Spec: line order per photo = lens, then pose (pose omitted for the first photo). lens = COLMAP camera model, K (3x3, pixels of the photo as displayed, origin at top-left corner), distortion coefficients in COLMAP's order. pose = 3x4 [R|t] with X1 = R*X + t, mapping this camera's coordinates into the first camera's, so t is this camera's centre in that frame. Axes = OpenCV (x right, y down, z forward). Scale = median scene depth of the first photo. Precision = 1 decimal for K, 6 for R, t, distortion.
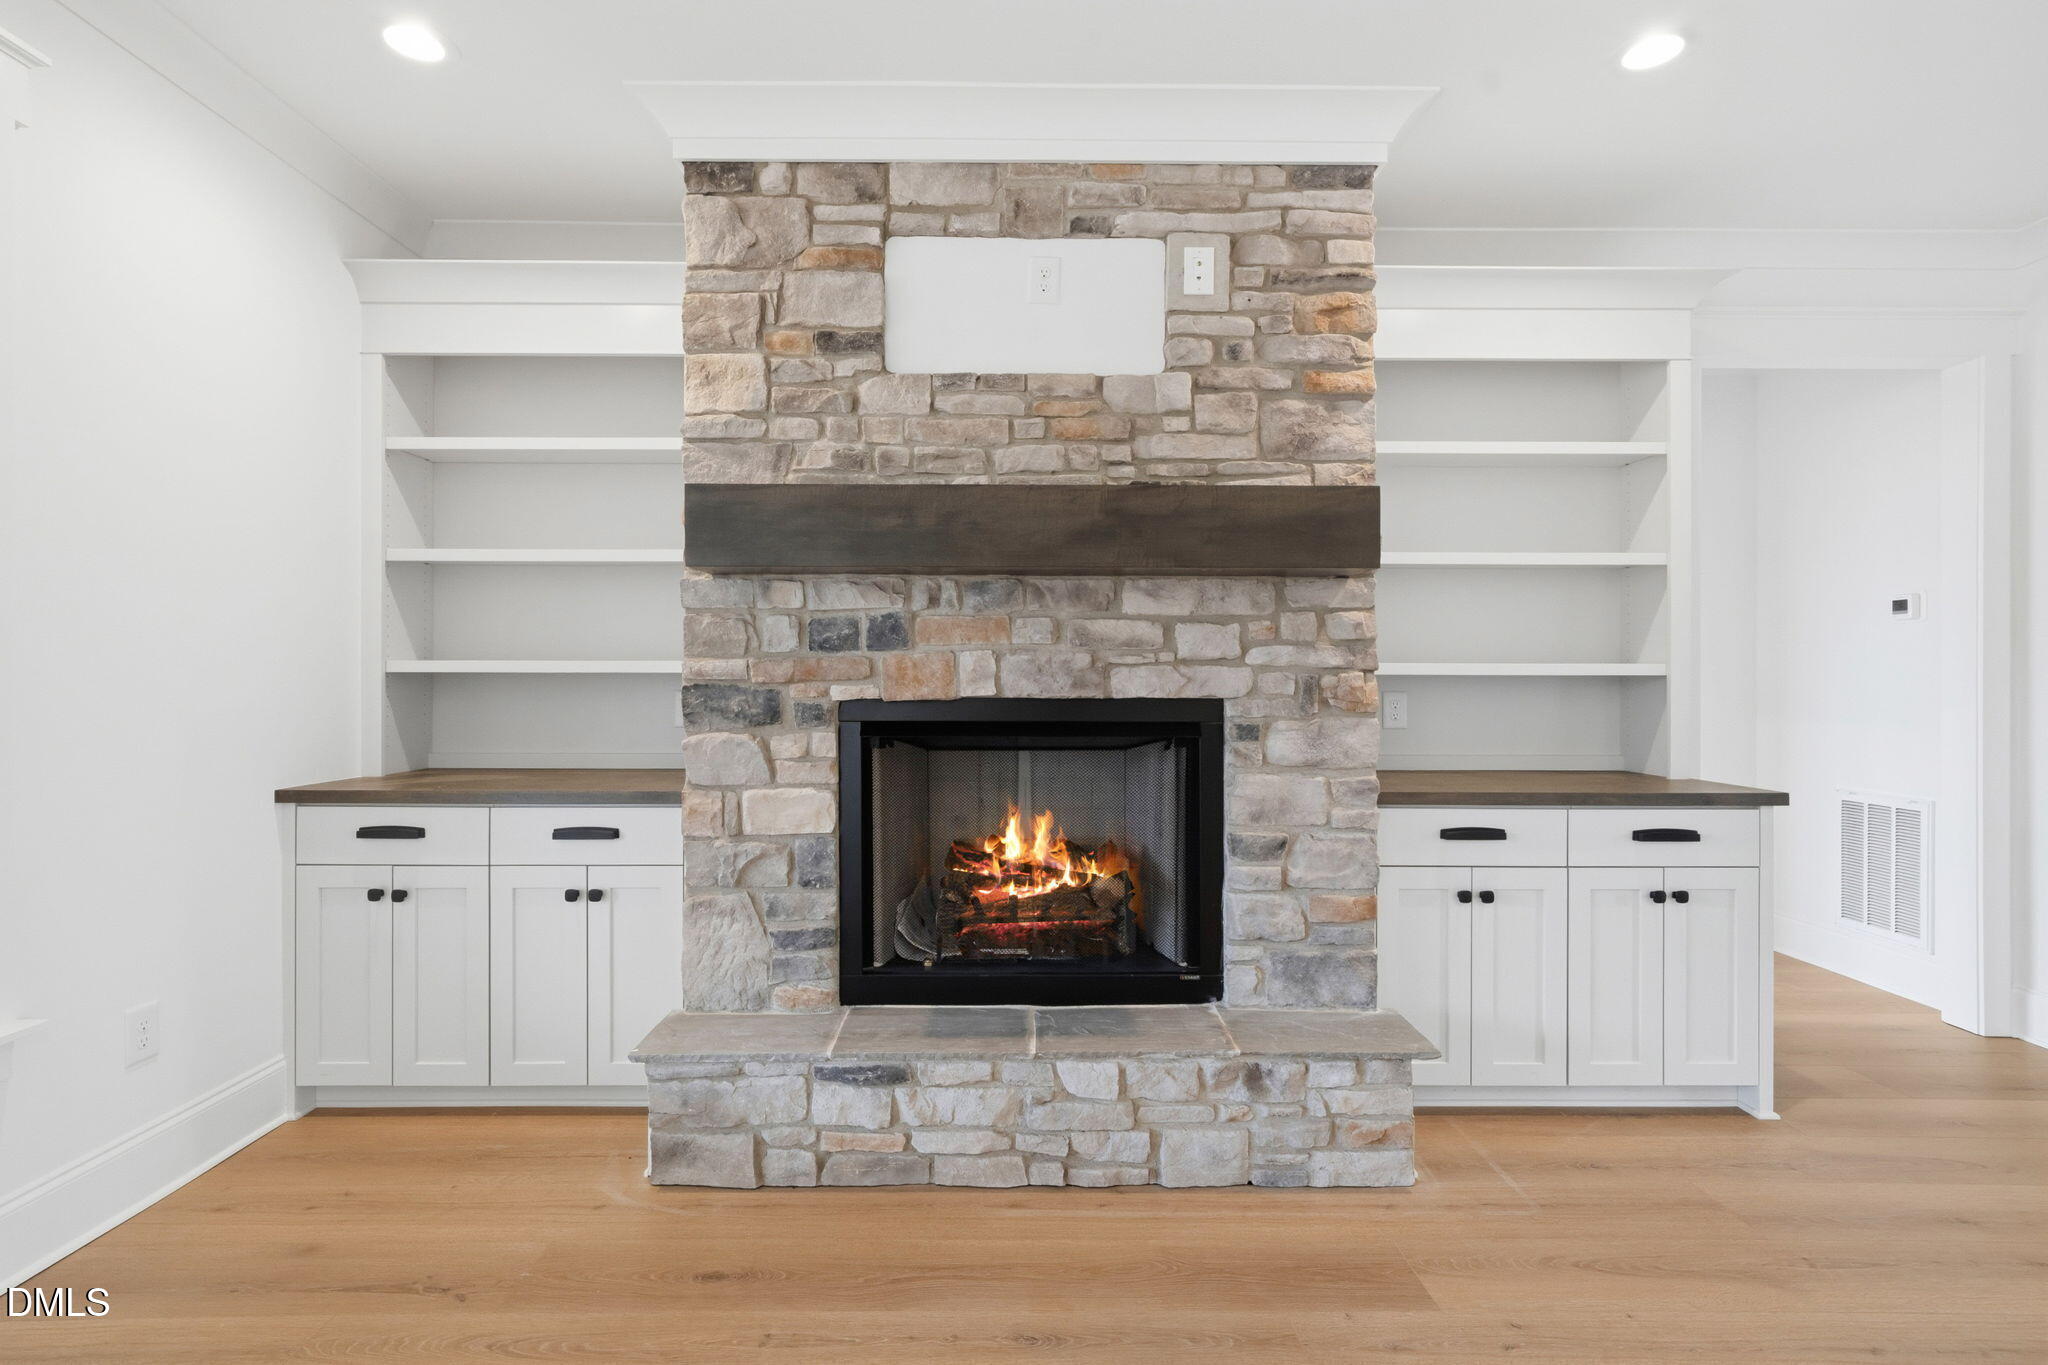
lens RADIAL K [[932.4, 0, 1031.6], [0, 932.4, 677.2], [0, 0, 1]] dist [-0.000925, 0.000279]
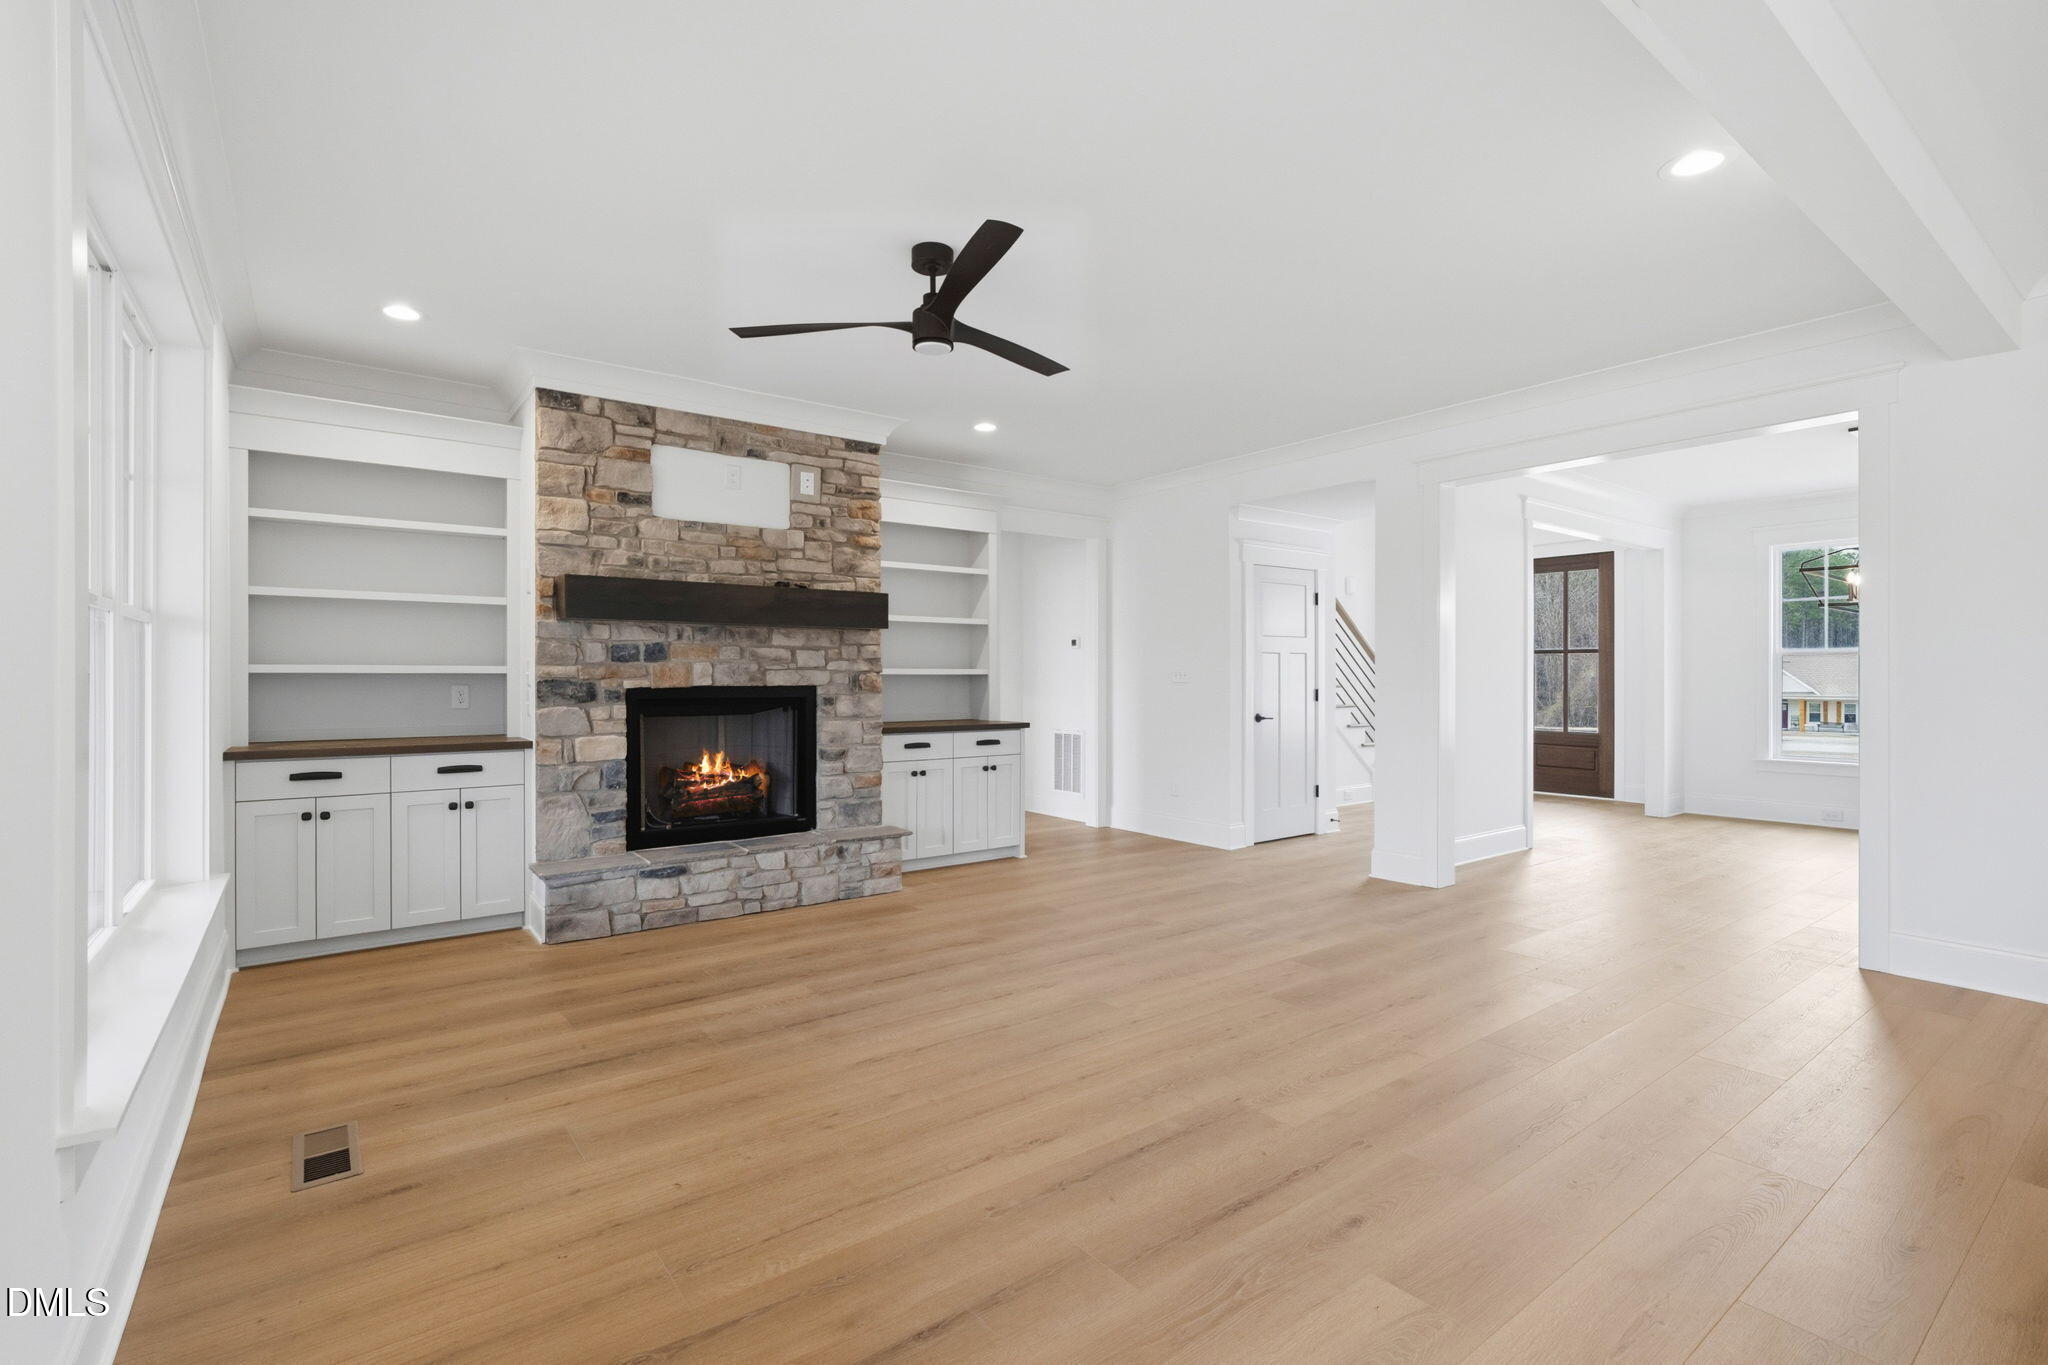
lens RADIAL K [[932.4, 0, 1031.6], [0, 932.4, 677.2], [0, 0, 1]] dist [-0.000925, 0.000279]
pose [[0.792179, -0.002479, 0.610284, -0.707954], [0.000651, 0.999995, 0.003217, -0.002918], [-0.610288, -0.002151, 0.792176, -0.985661]]
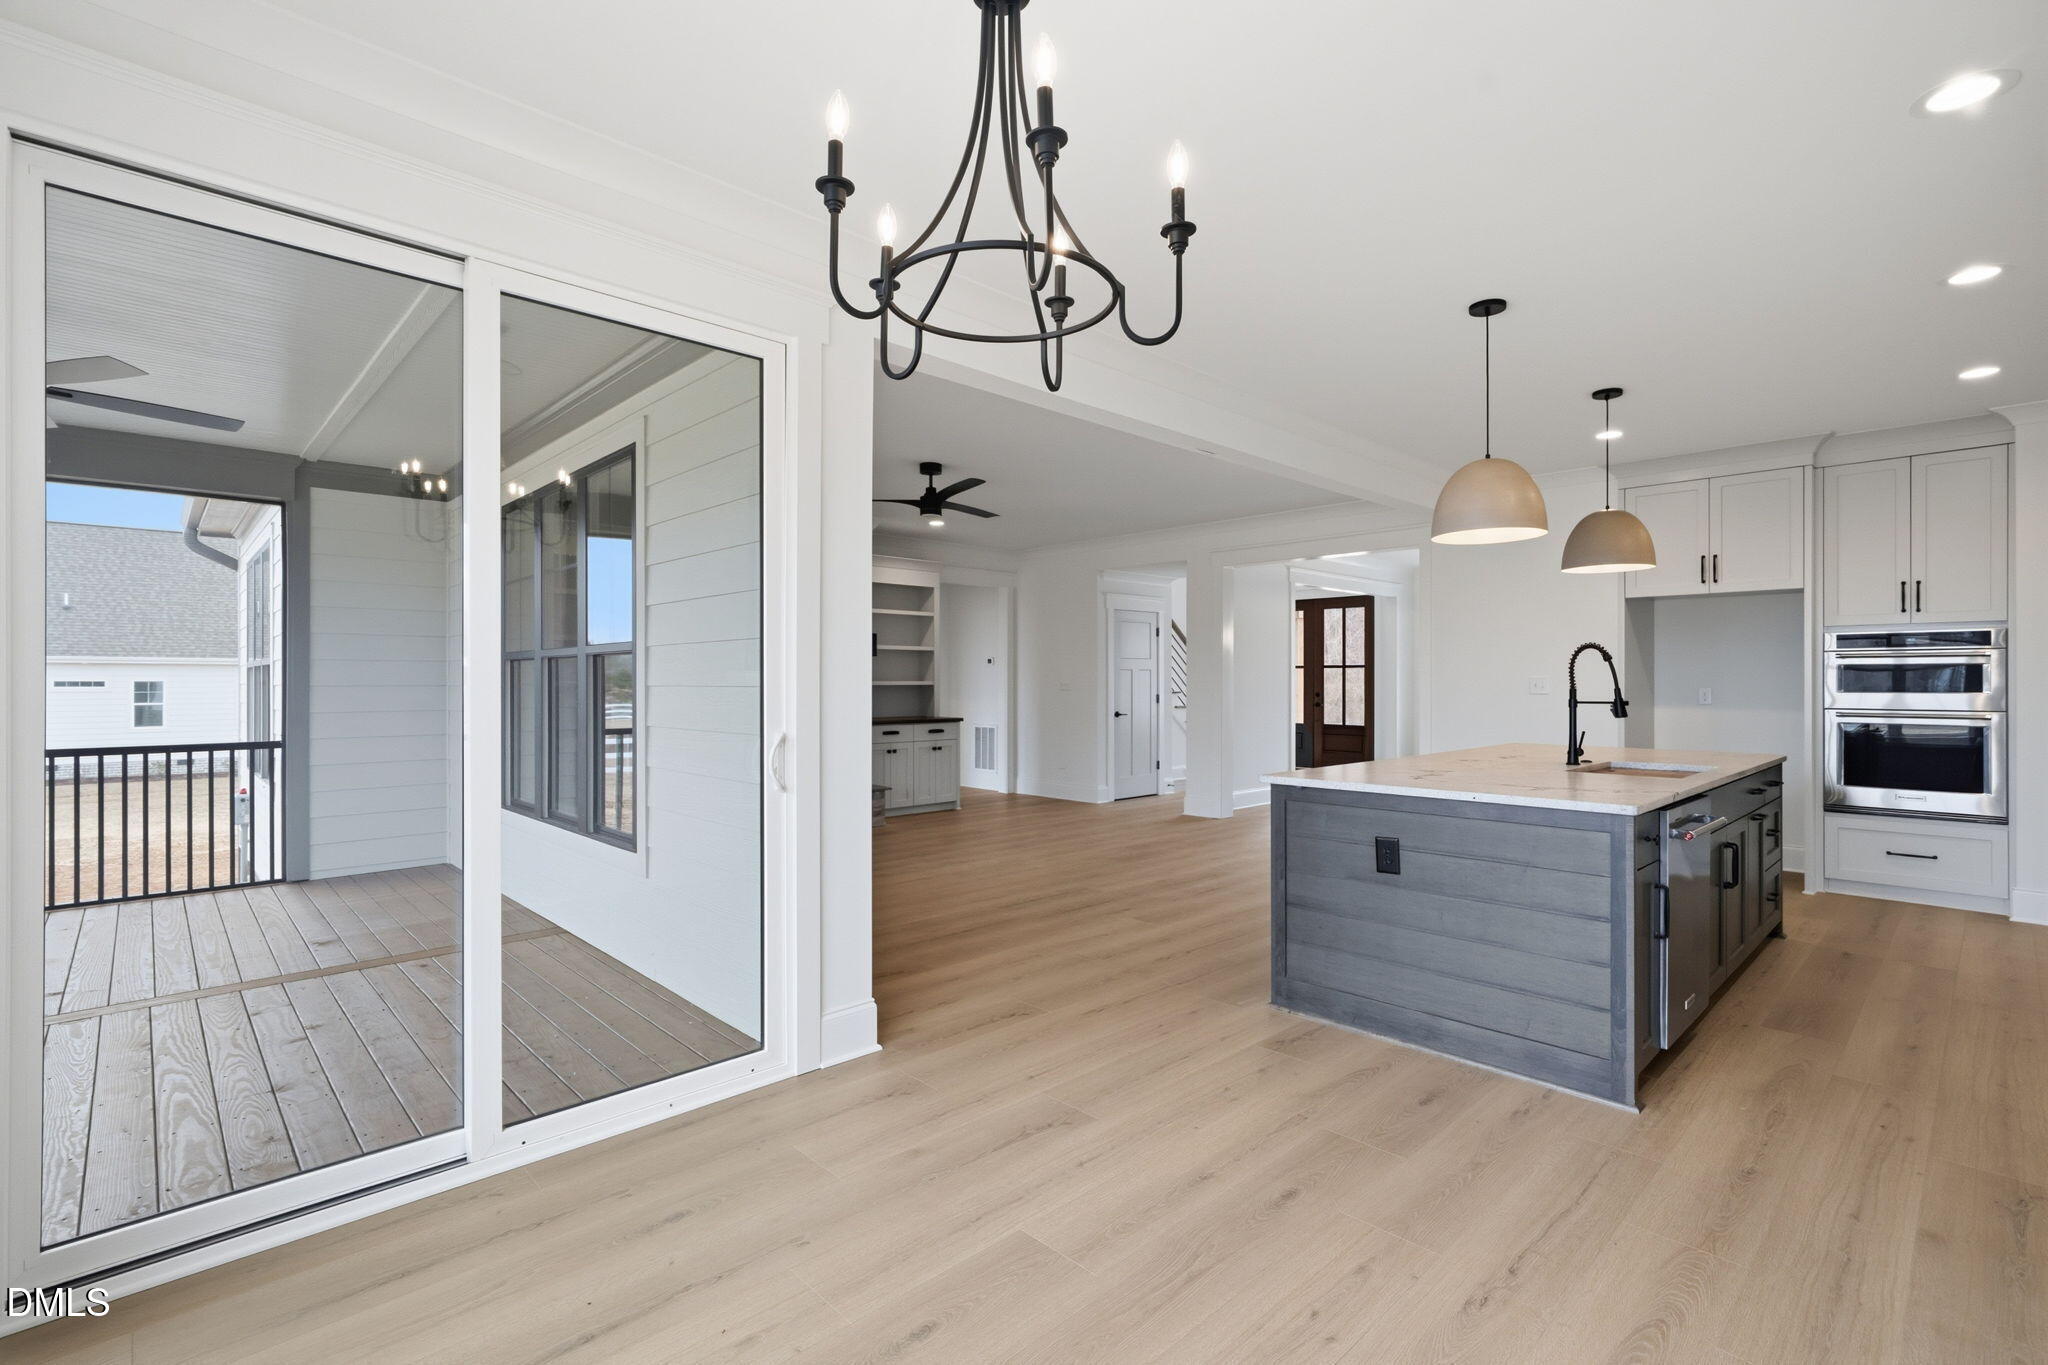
lens RADIAL K [[932.4, 0, 1031.6], [0, 932.4, 677.2], [0, 0, 1]] dist [-0.000925, 0.000279]
pose [[0.717290, 0.000403, 0.696774, -1.581035], [0.000661, 0.999999, -0.001258, -0.029791], [-0.696774, 0.001363, 0.717289, -1.855014]]
